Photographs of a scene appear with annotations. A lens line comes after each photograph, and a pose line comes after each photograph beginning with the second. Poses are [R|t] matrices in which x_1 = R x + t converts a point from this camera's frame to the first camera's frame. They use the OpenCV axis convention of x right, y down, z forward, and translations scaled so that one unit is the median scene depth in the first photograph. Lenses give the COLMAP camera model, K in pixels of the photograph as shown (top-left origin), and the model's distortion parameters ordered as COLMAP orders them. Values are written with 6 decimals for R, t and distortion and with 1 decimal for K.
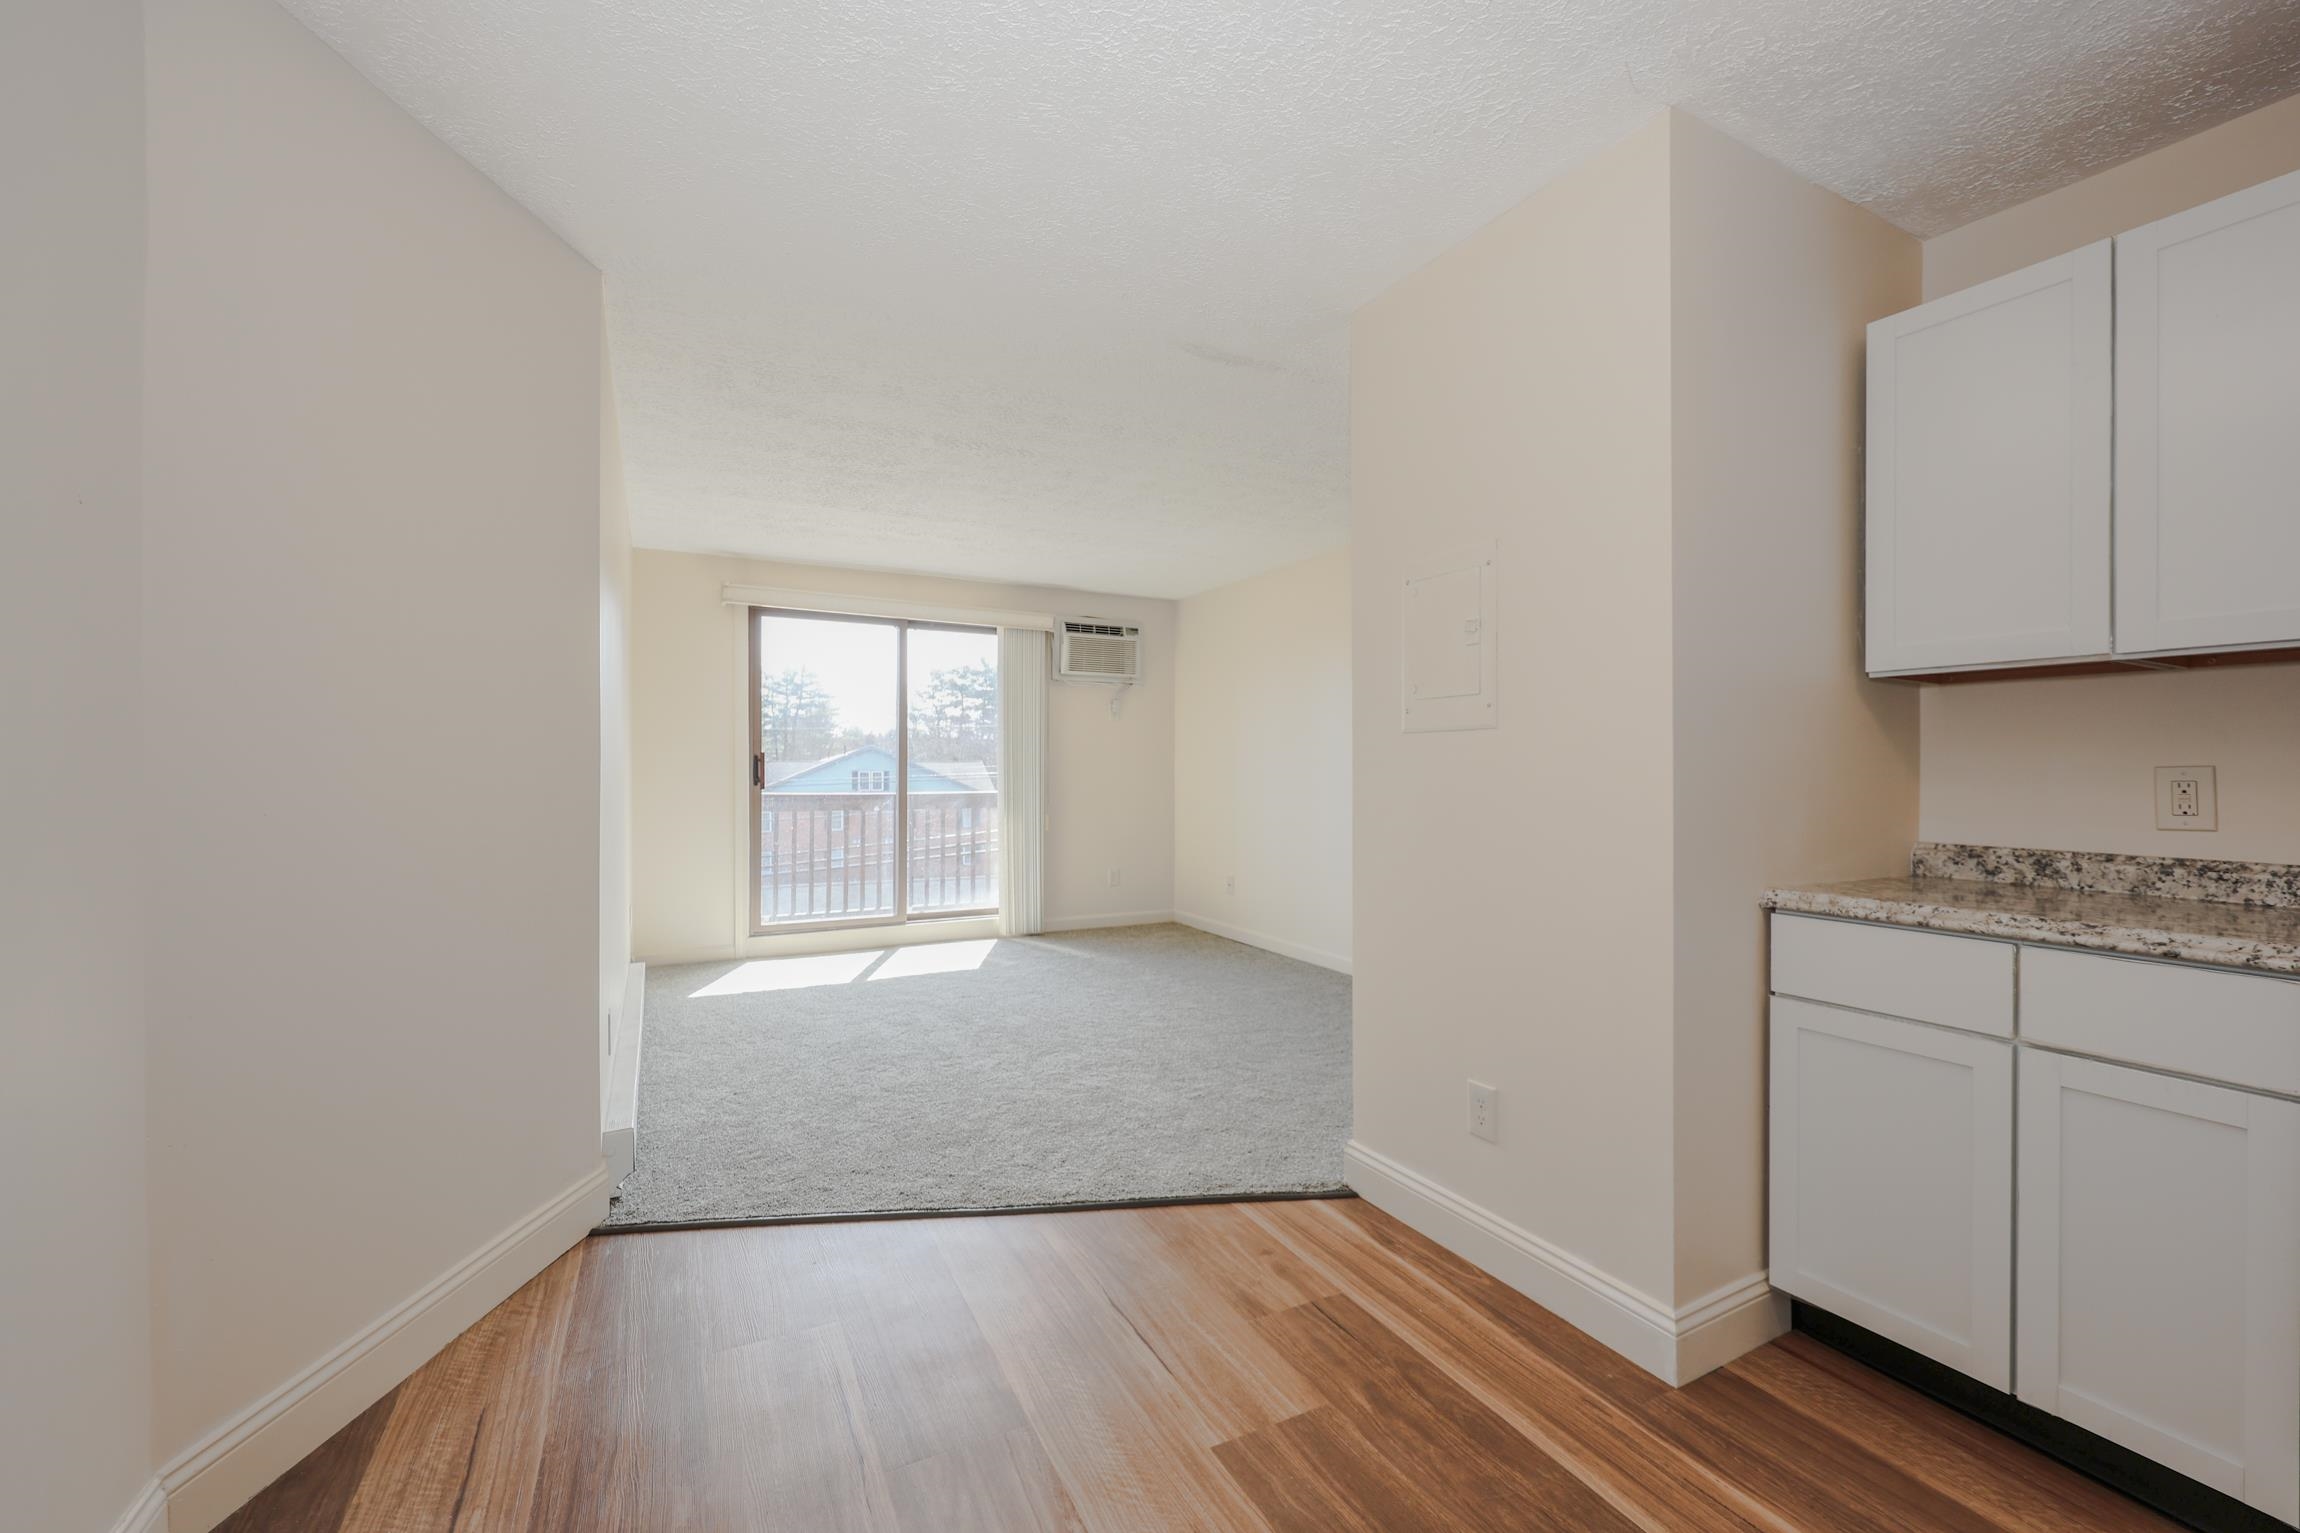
lens RADIAL K [[922.2, 0, 1146.4], [0, 922.2, 767.4], [0, 0, 1]] dist [0.010935, -0.003055]
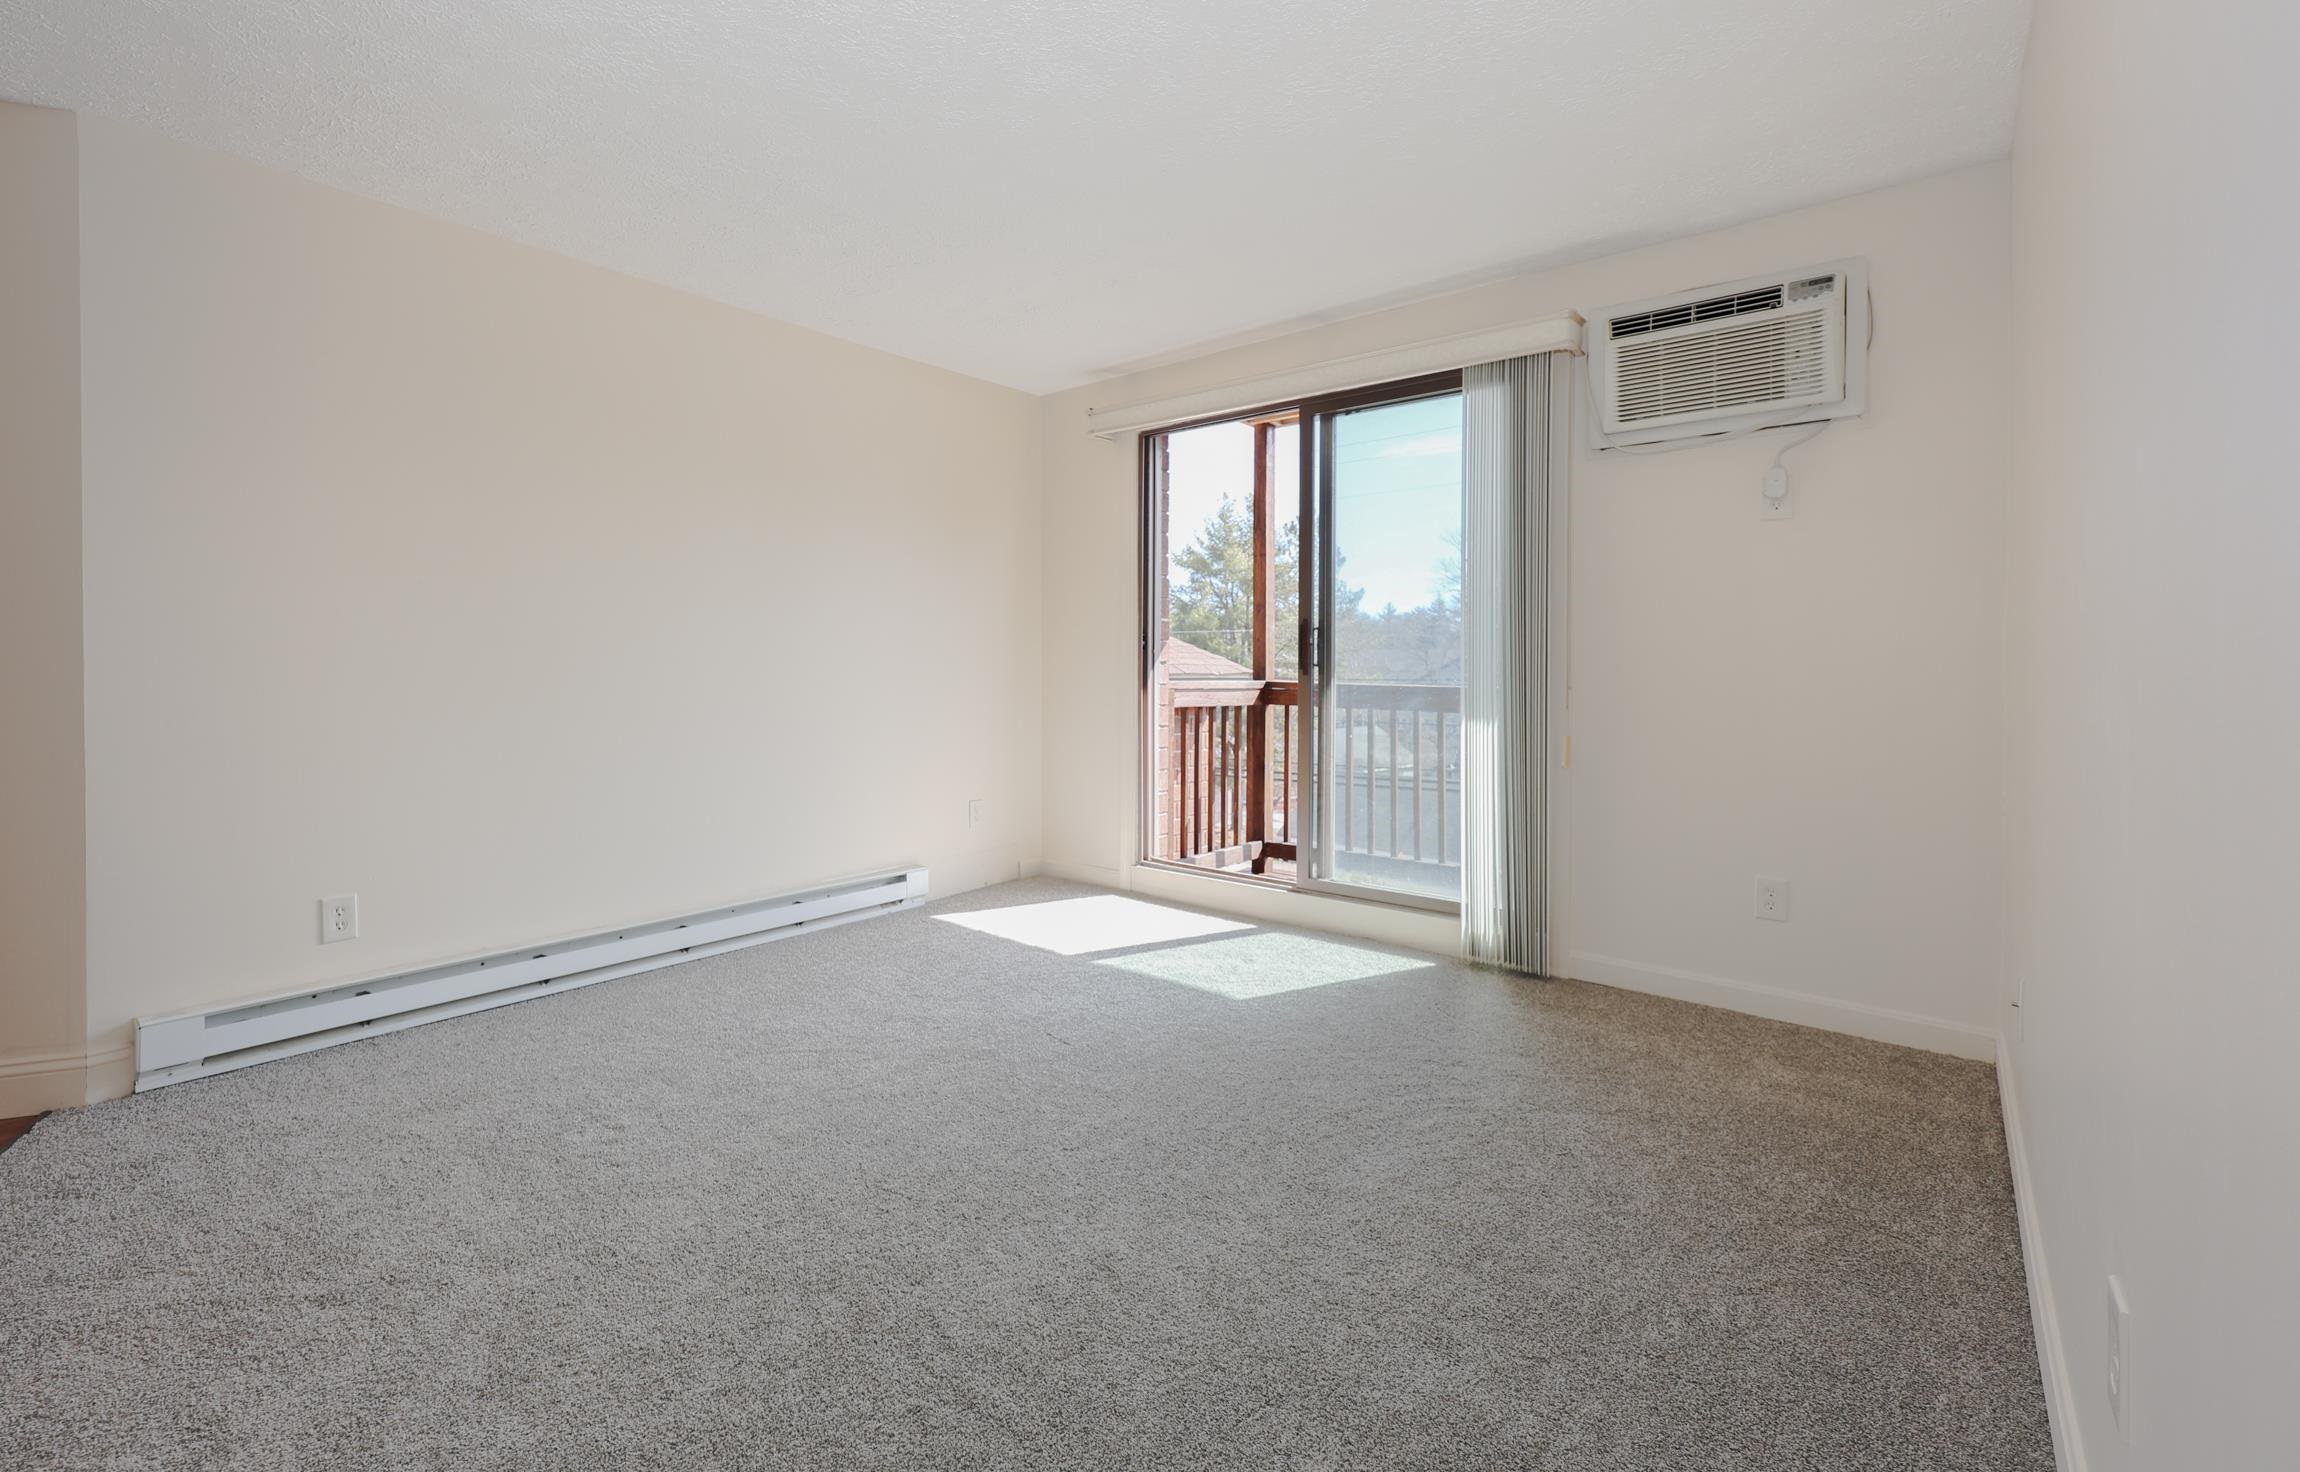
lens RADIAL K [[952.1, 0, 1138.9], [0, 952.1, 673.2], [0, 0, 1]] dist [0.001402, -0.002509]
pose [[0.387072, 0.006172, -0.922029, 0.315353], [0.003271, 0.999962, 0.008067, 0.018347], [0.922044, -0.006138, 0.387037, 0.721142]]
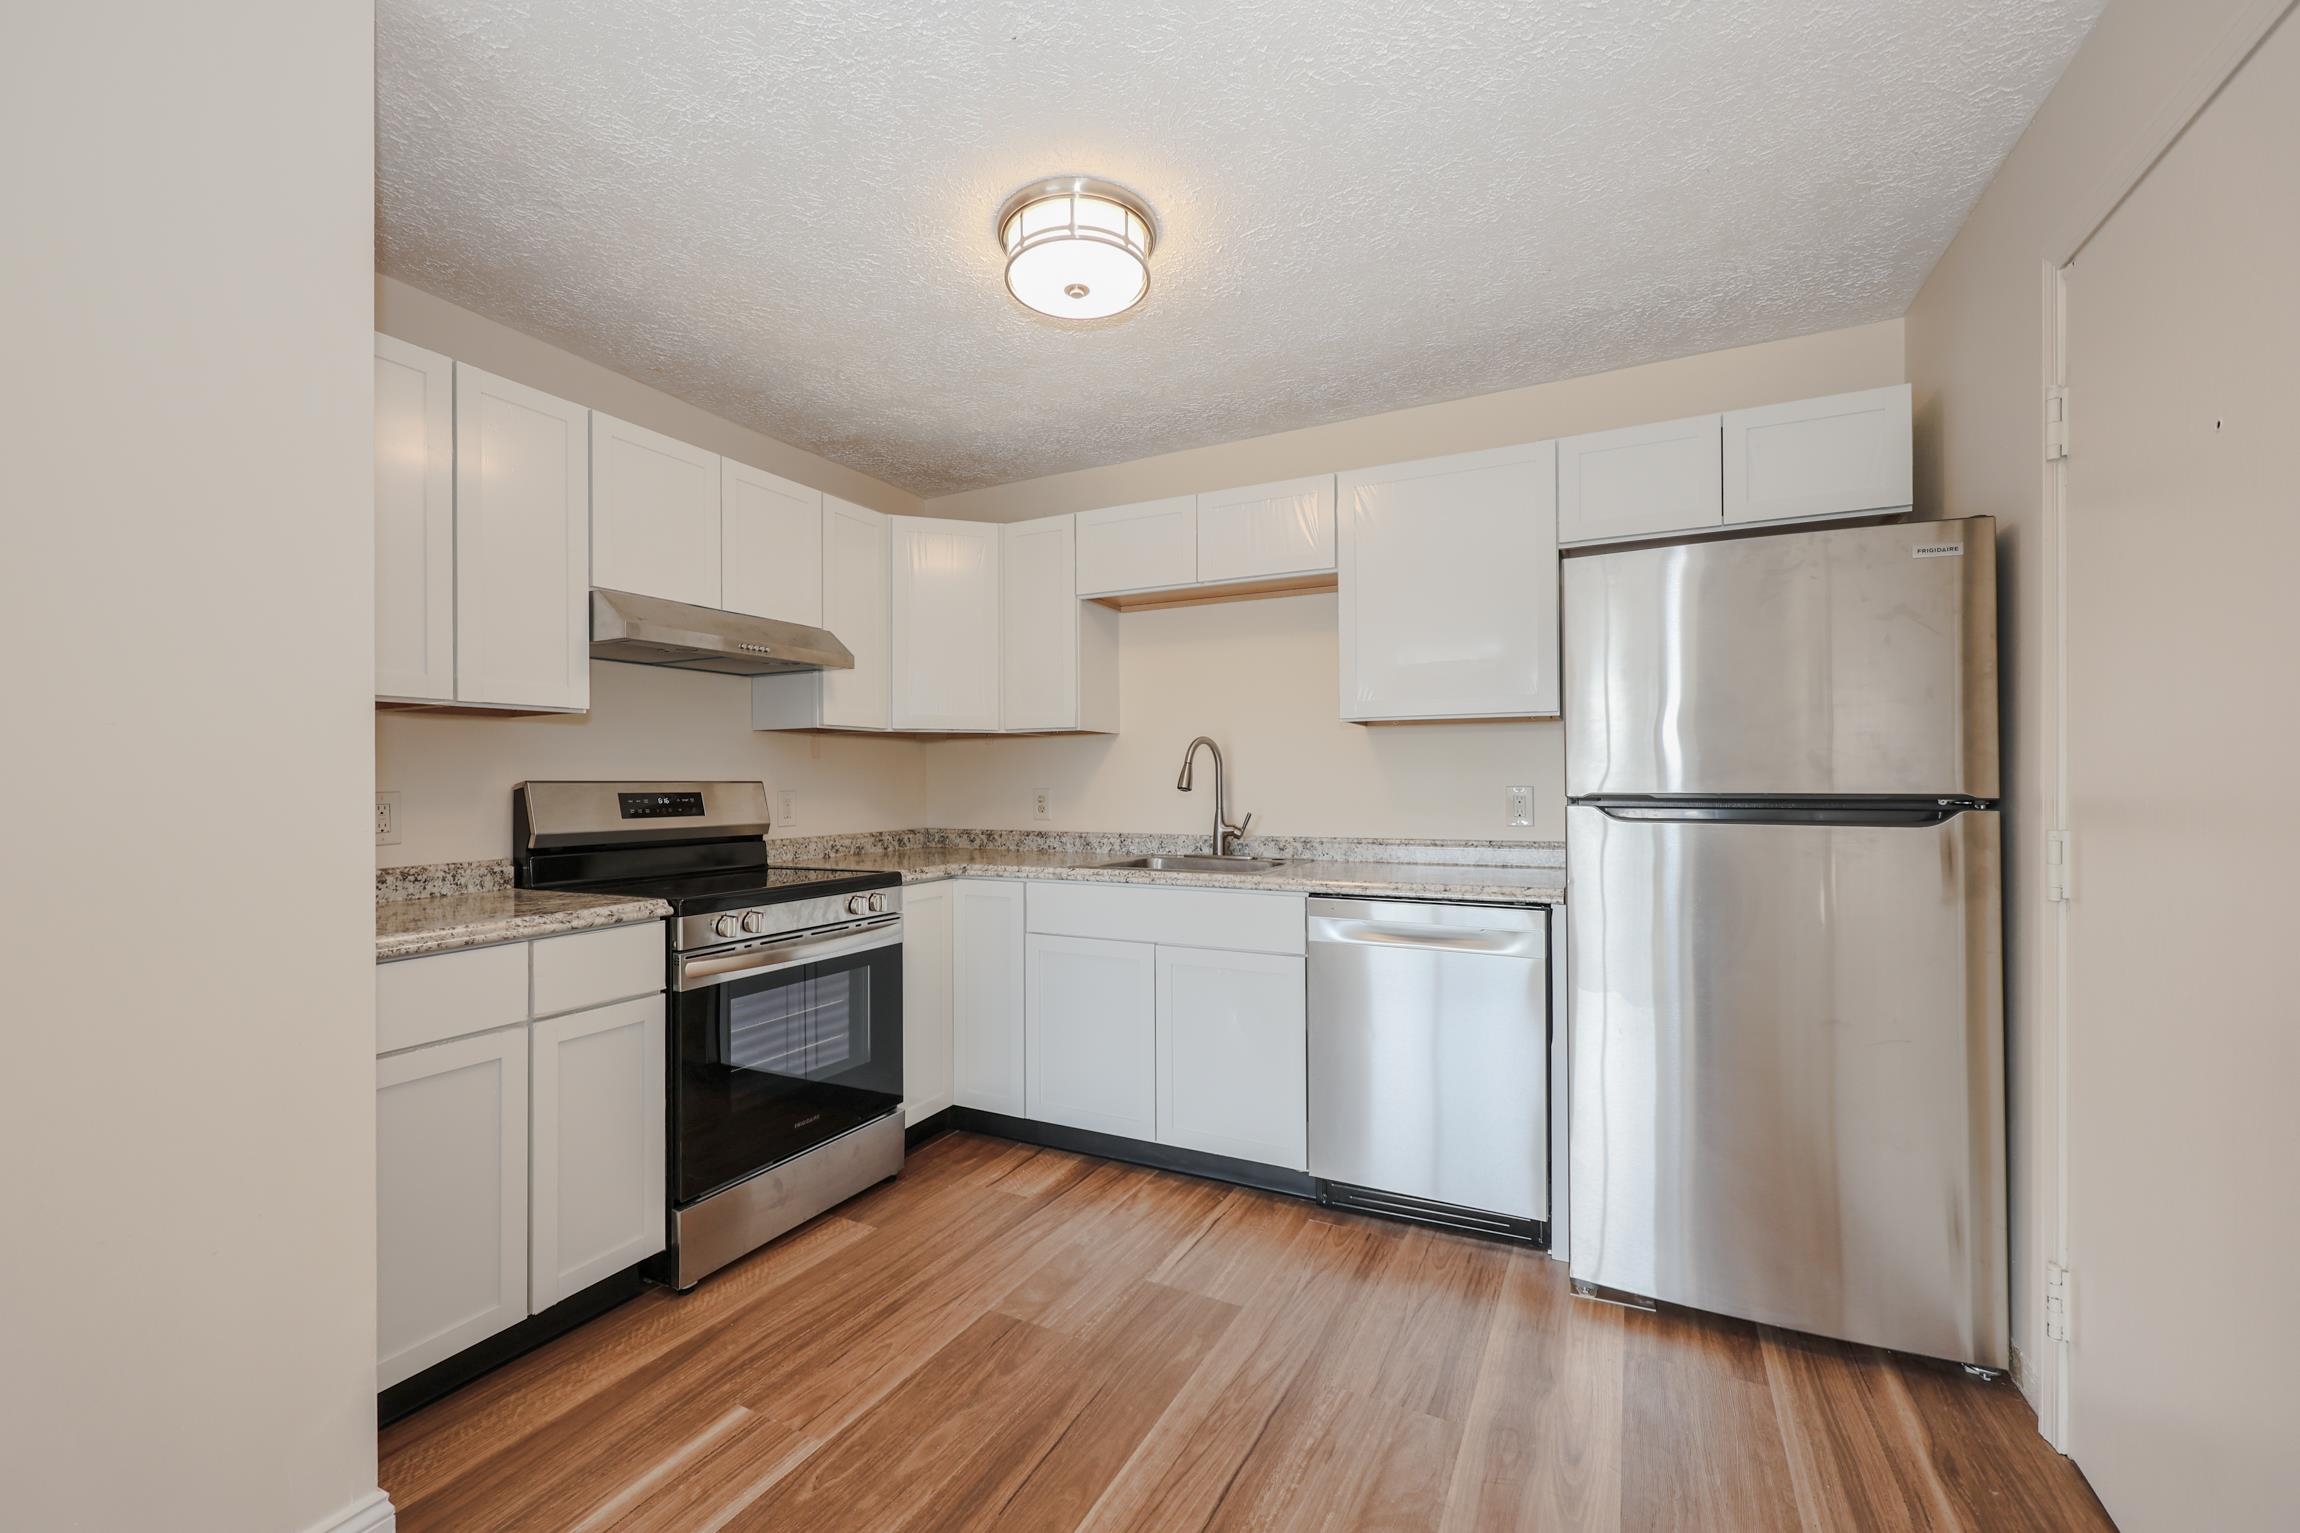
lens RADIAL K [[941.0, 0, 1134.0], [0, 941.0, 775.0], [0, 0, 1]] dist [0.002948, 0.000143]
pose [[-0.577698, 0.004549, 0.816238, -0.152912], [-0.000769, 0.999981, -0.006117, -0.005467], [-0.816250, -0.004161, -0.577684, 0.315029]]
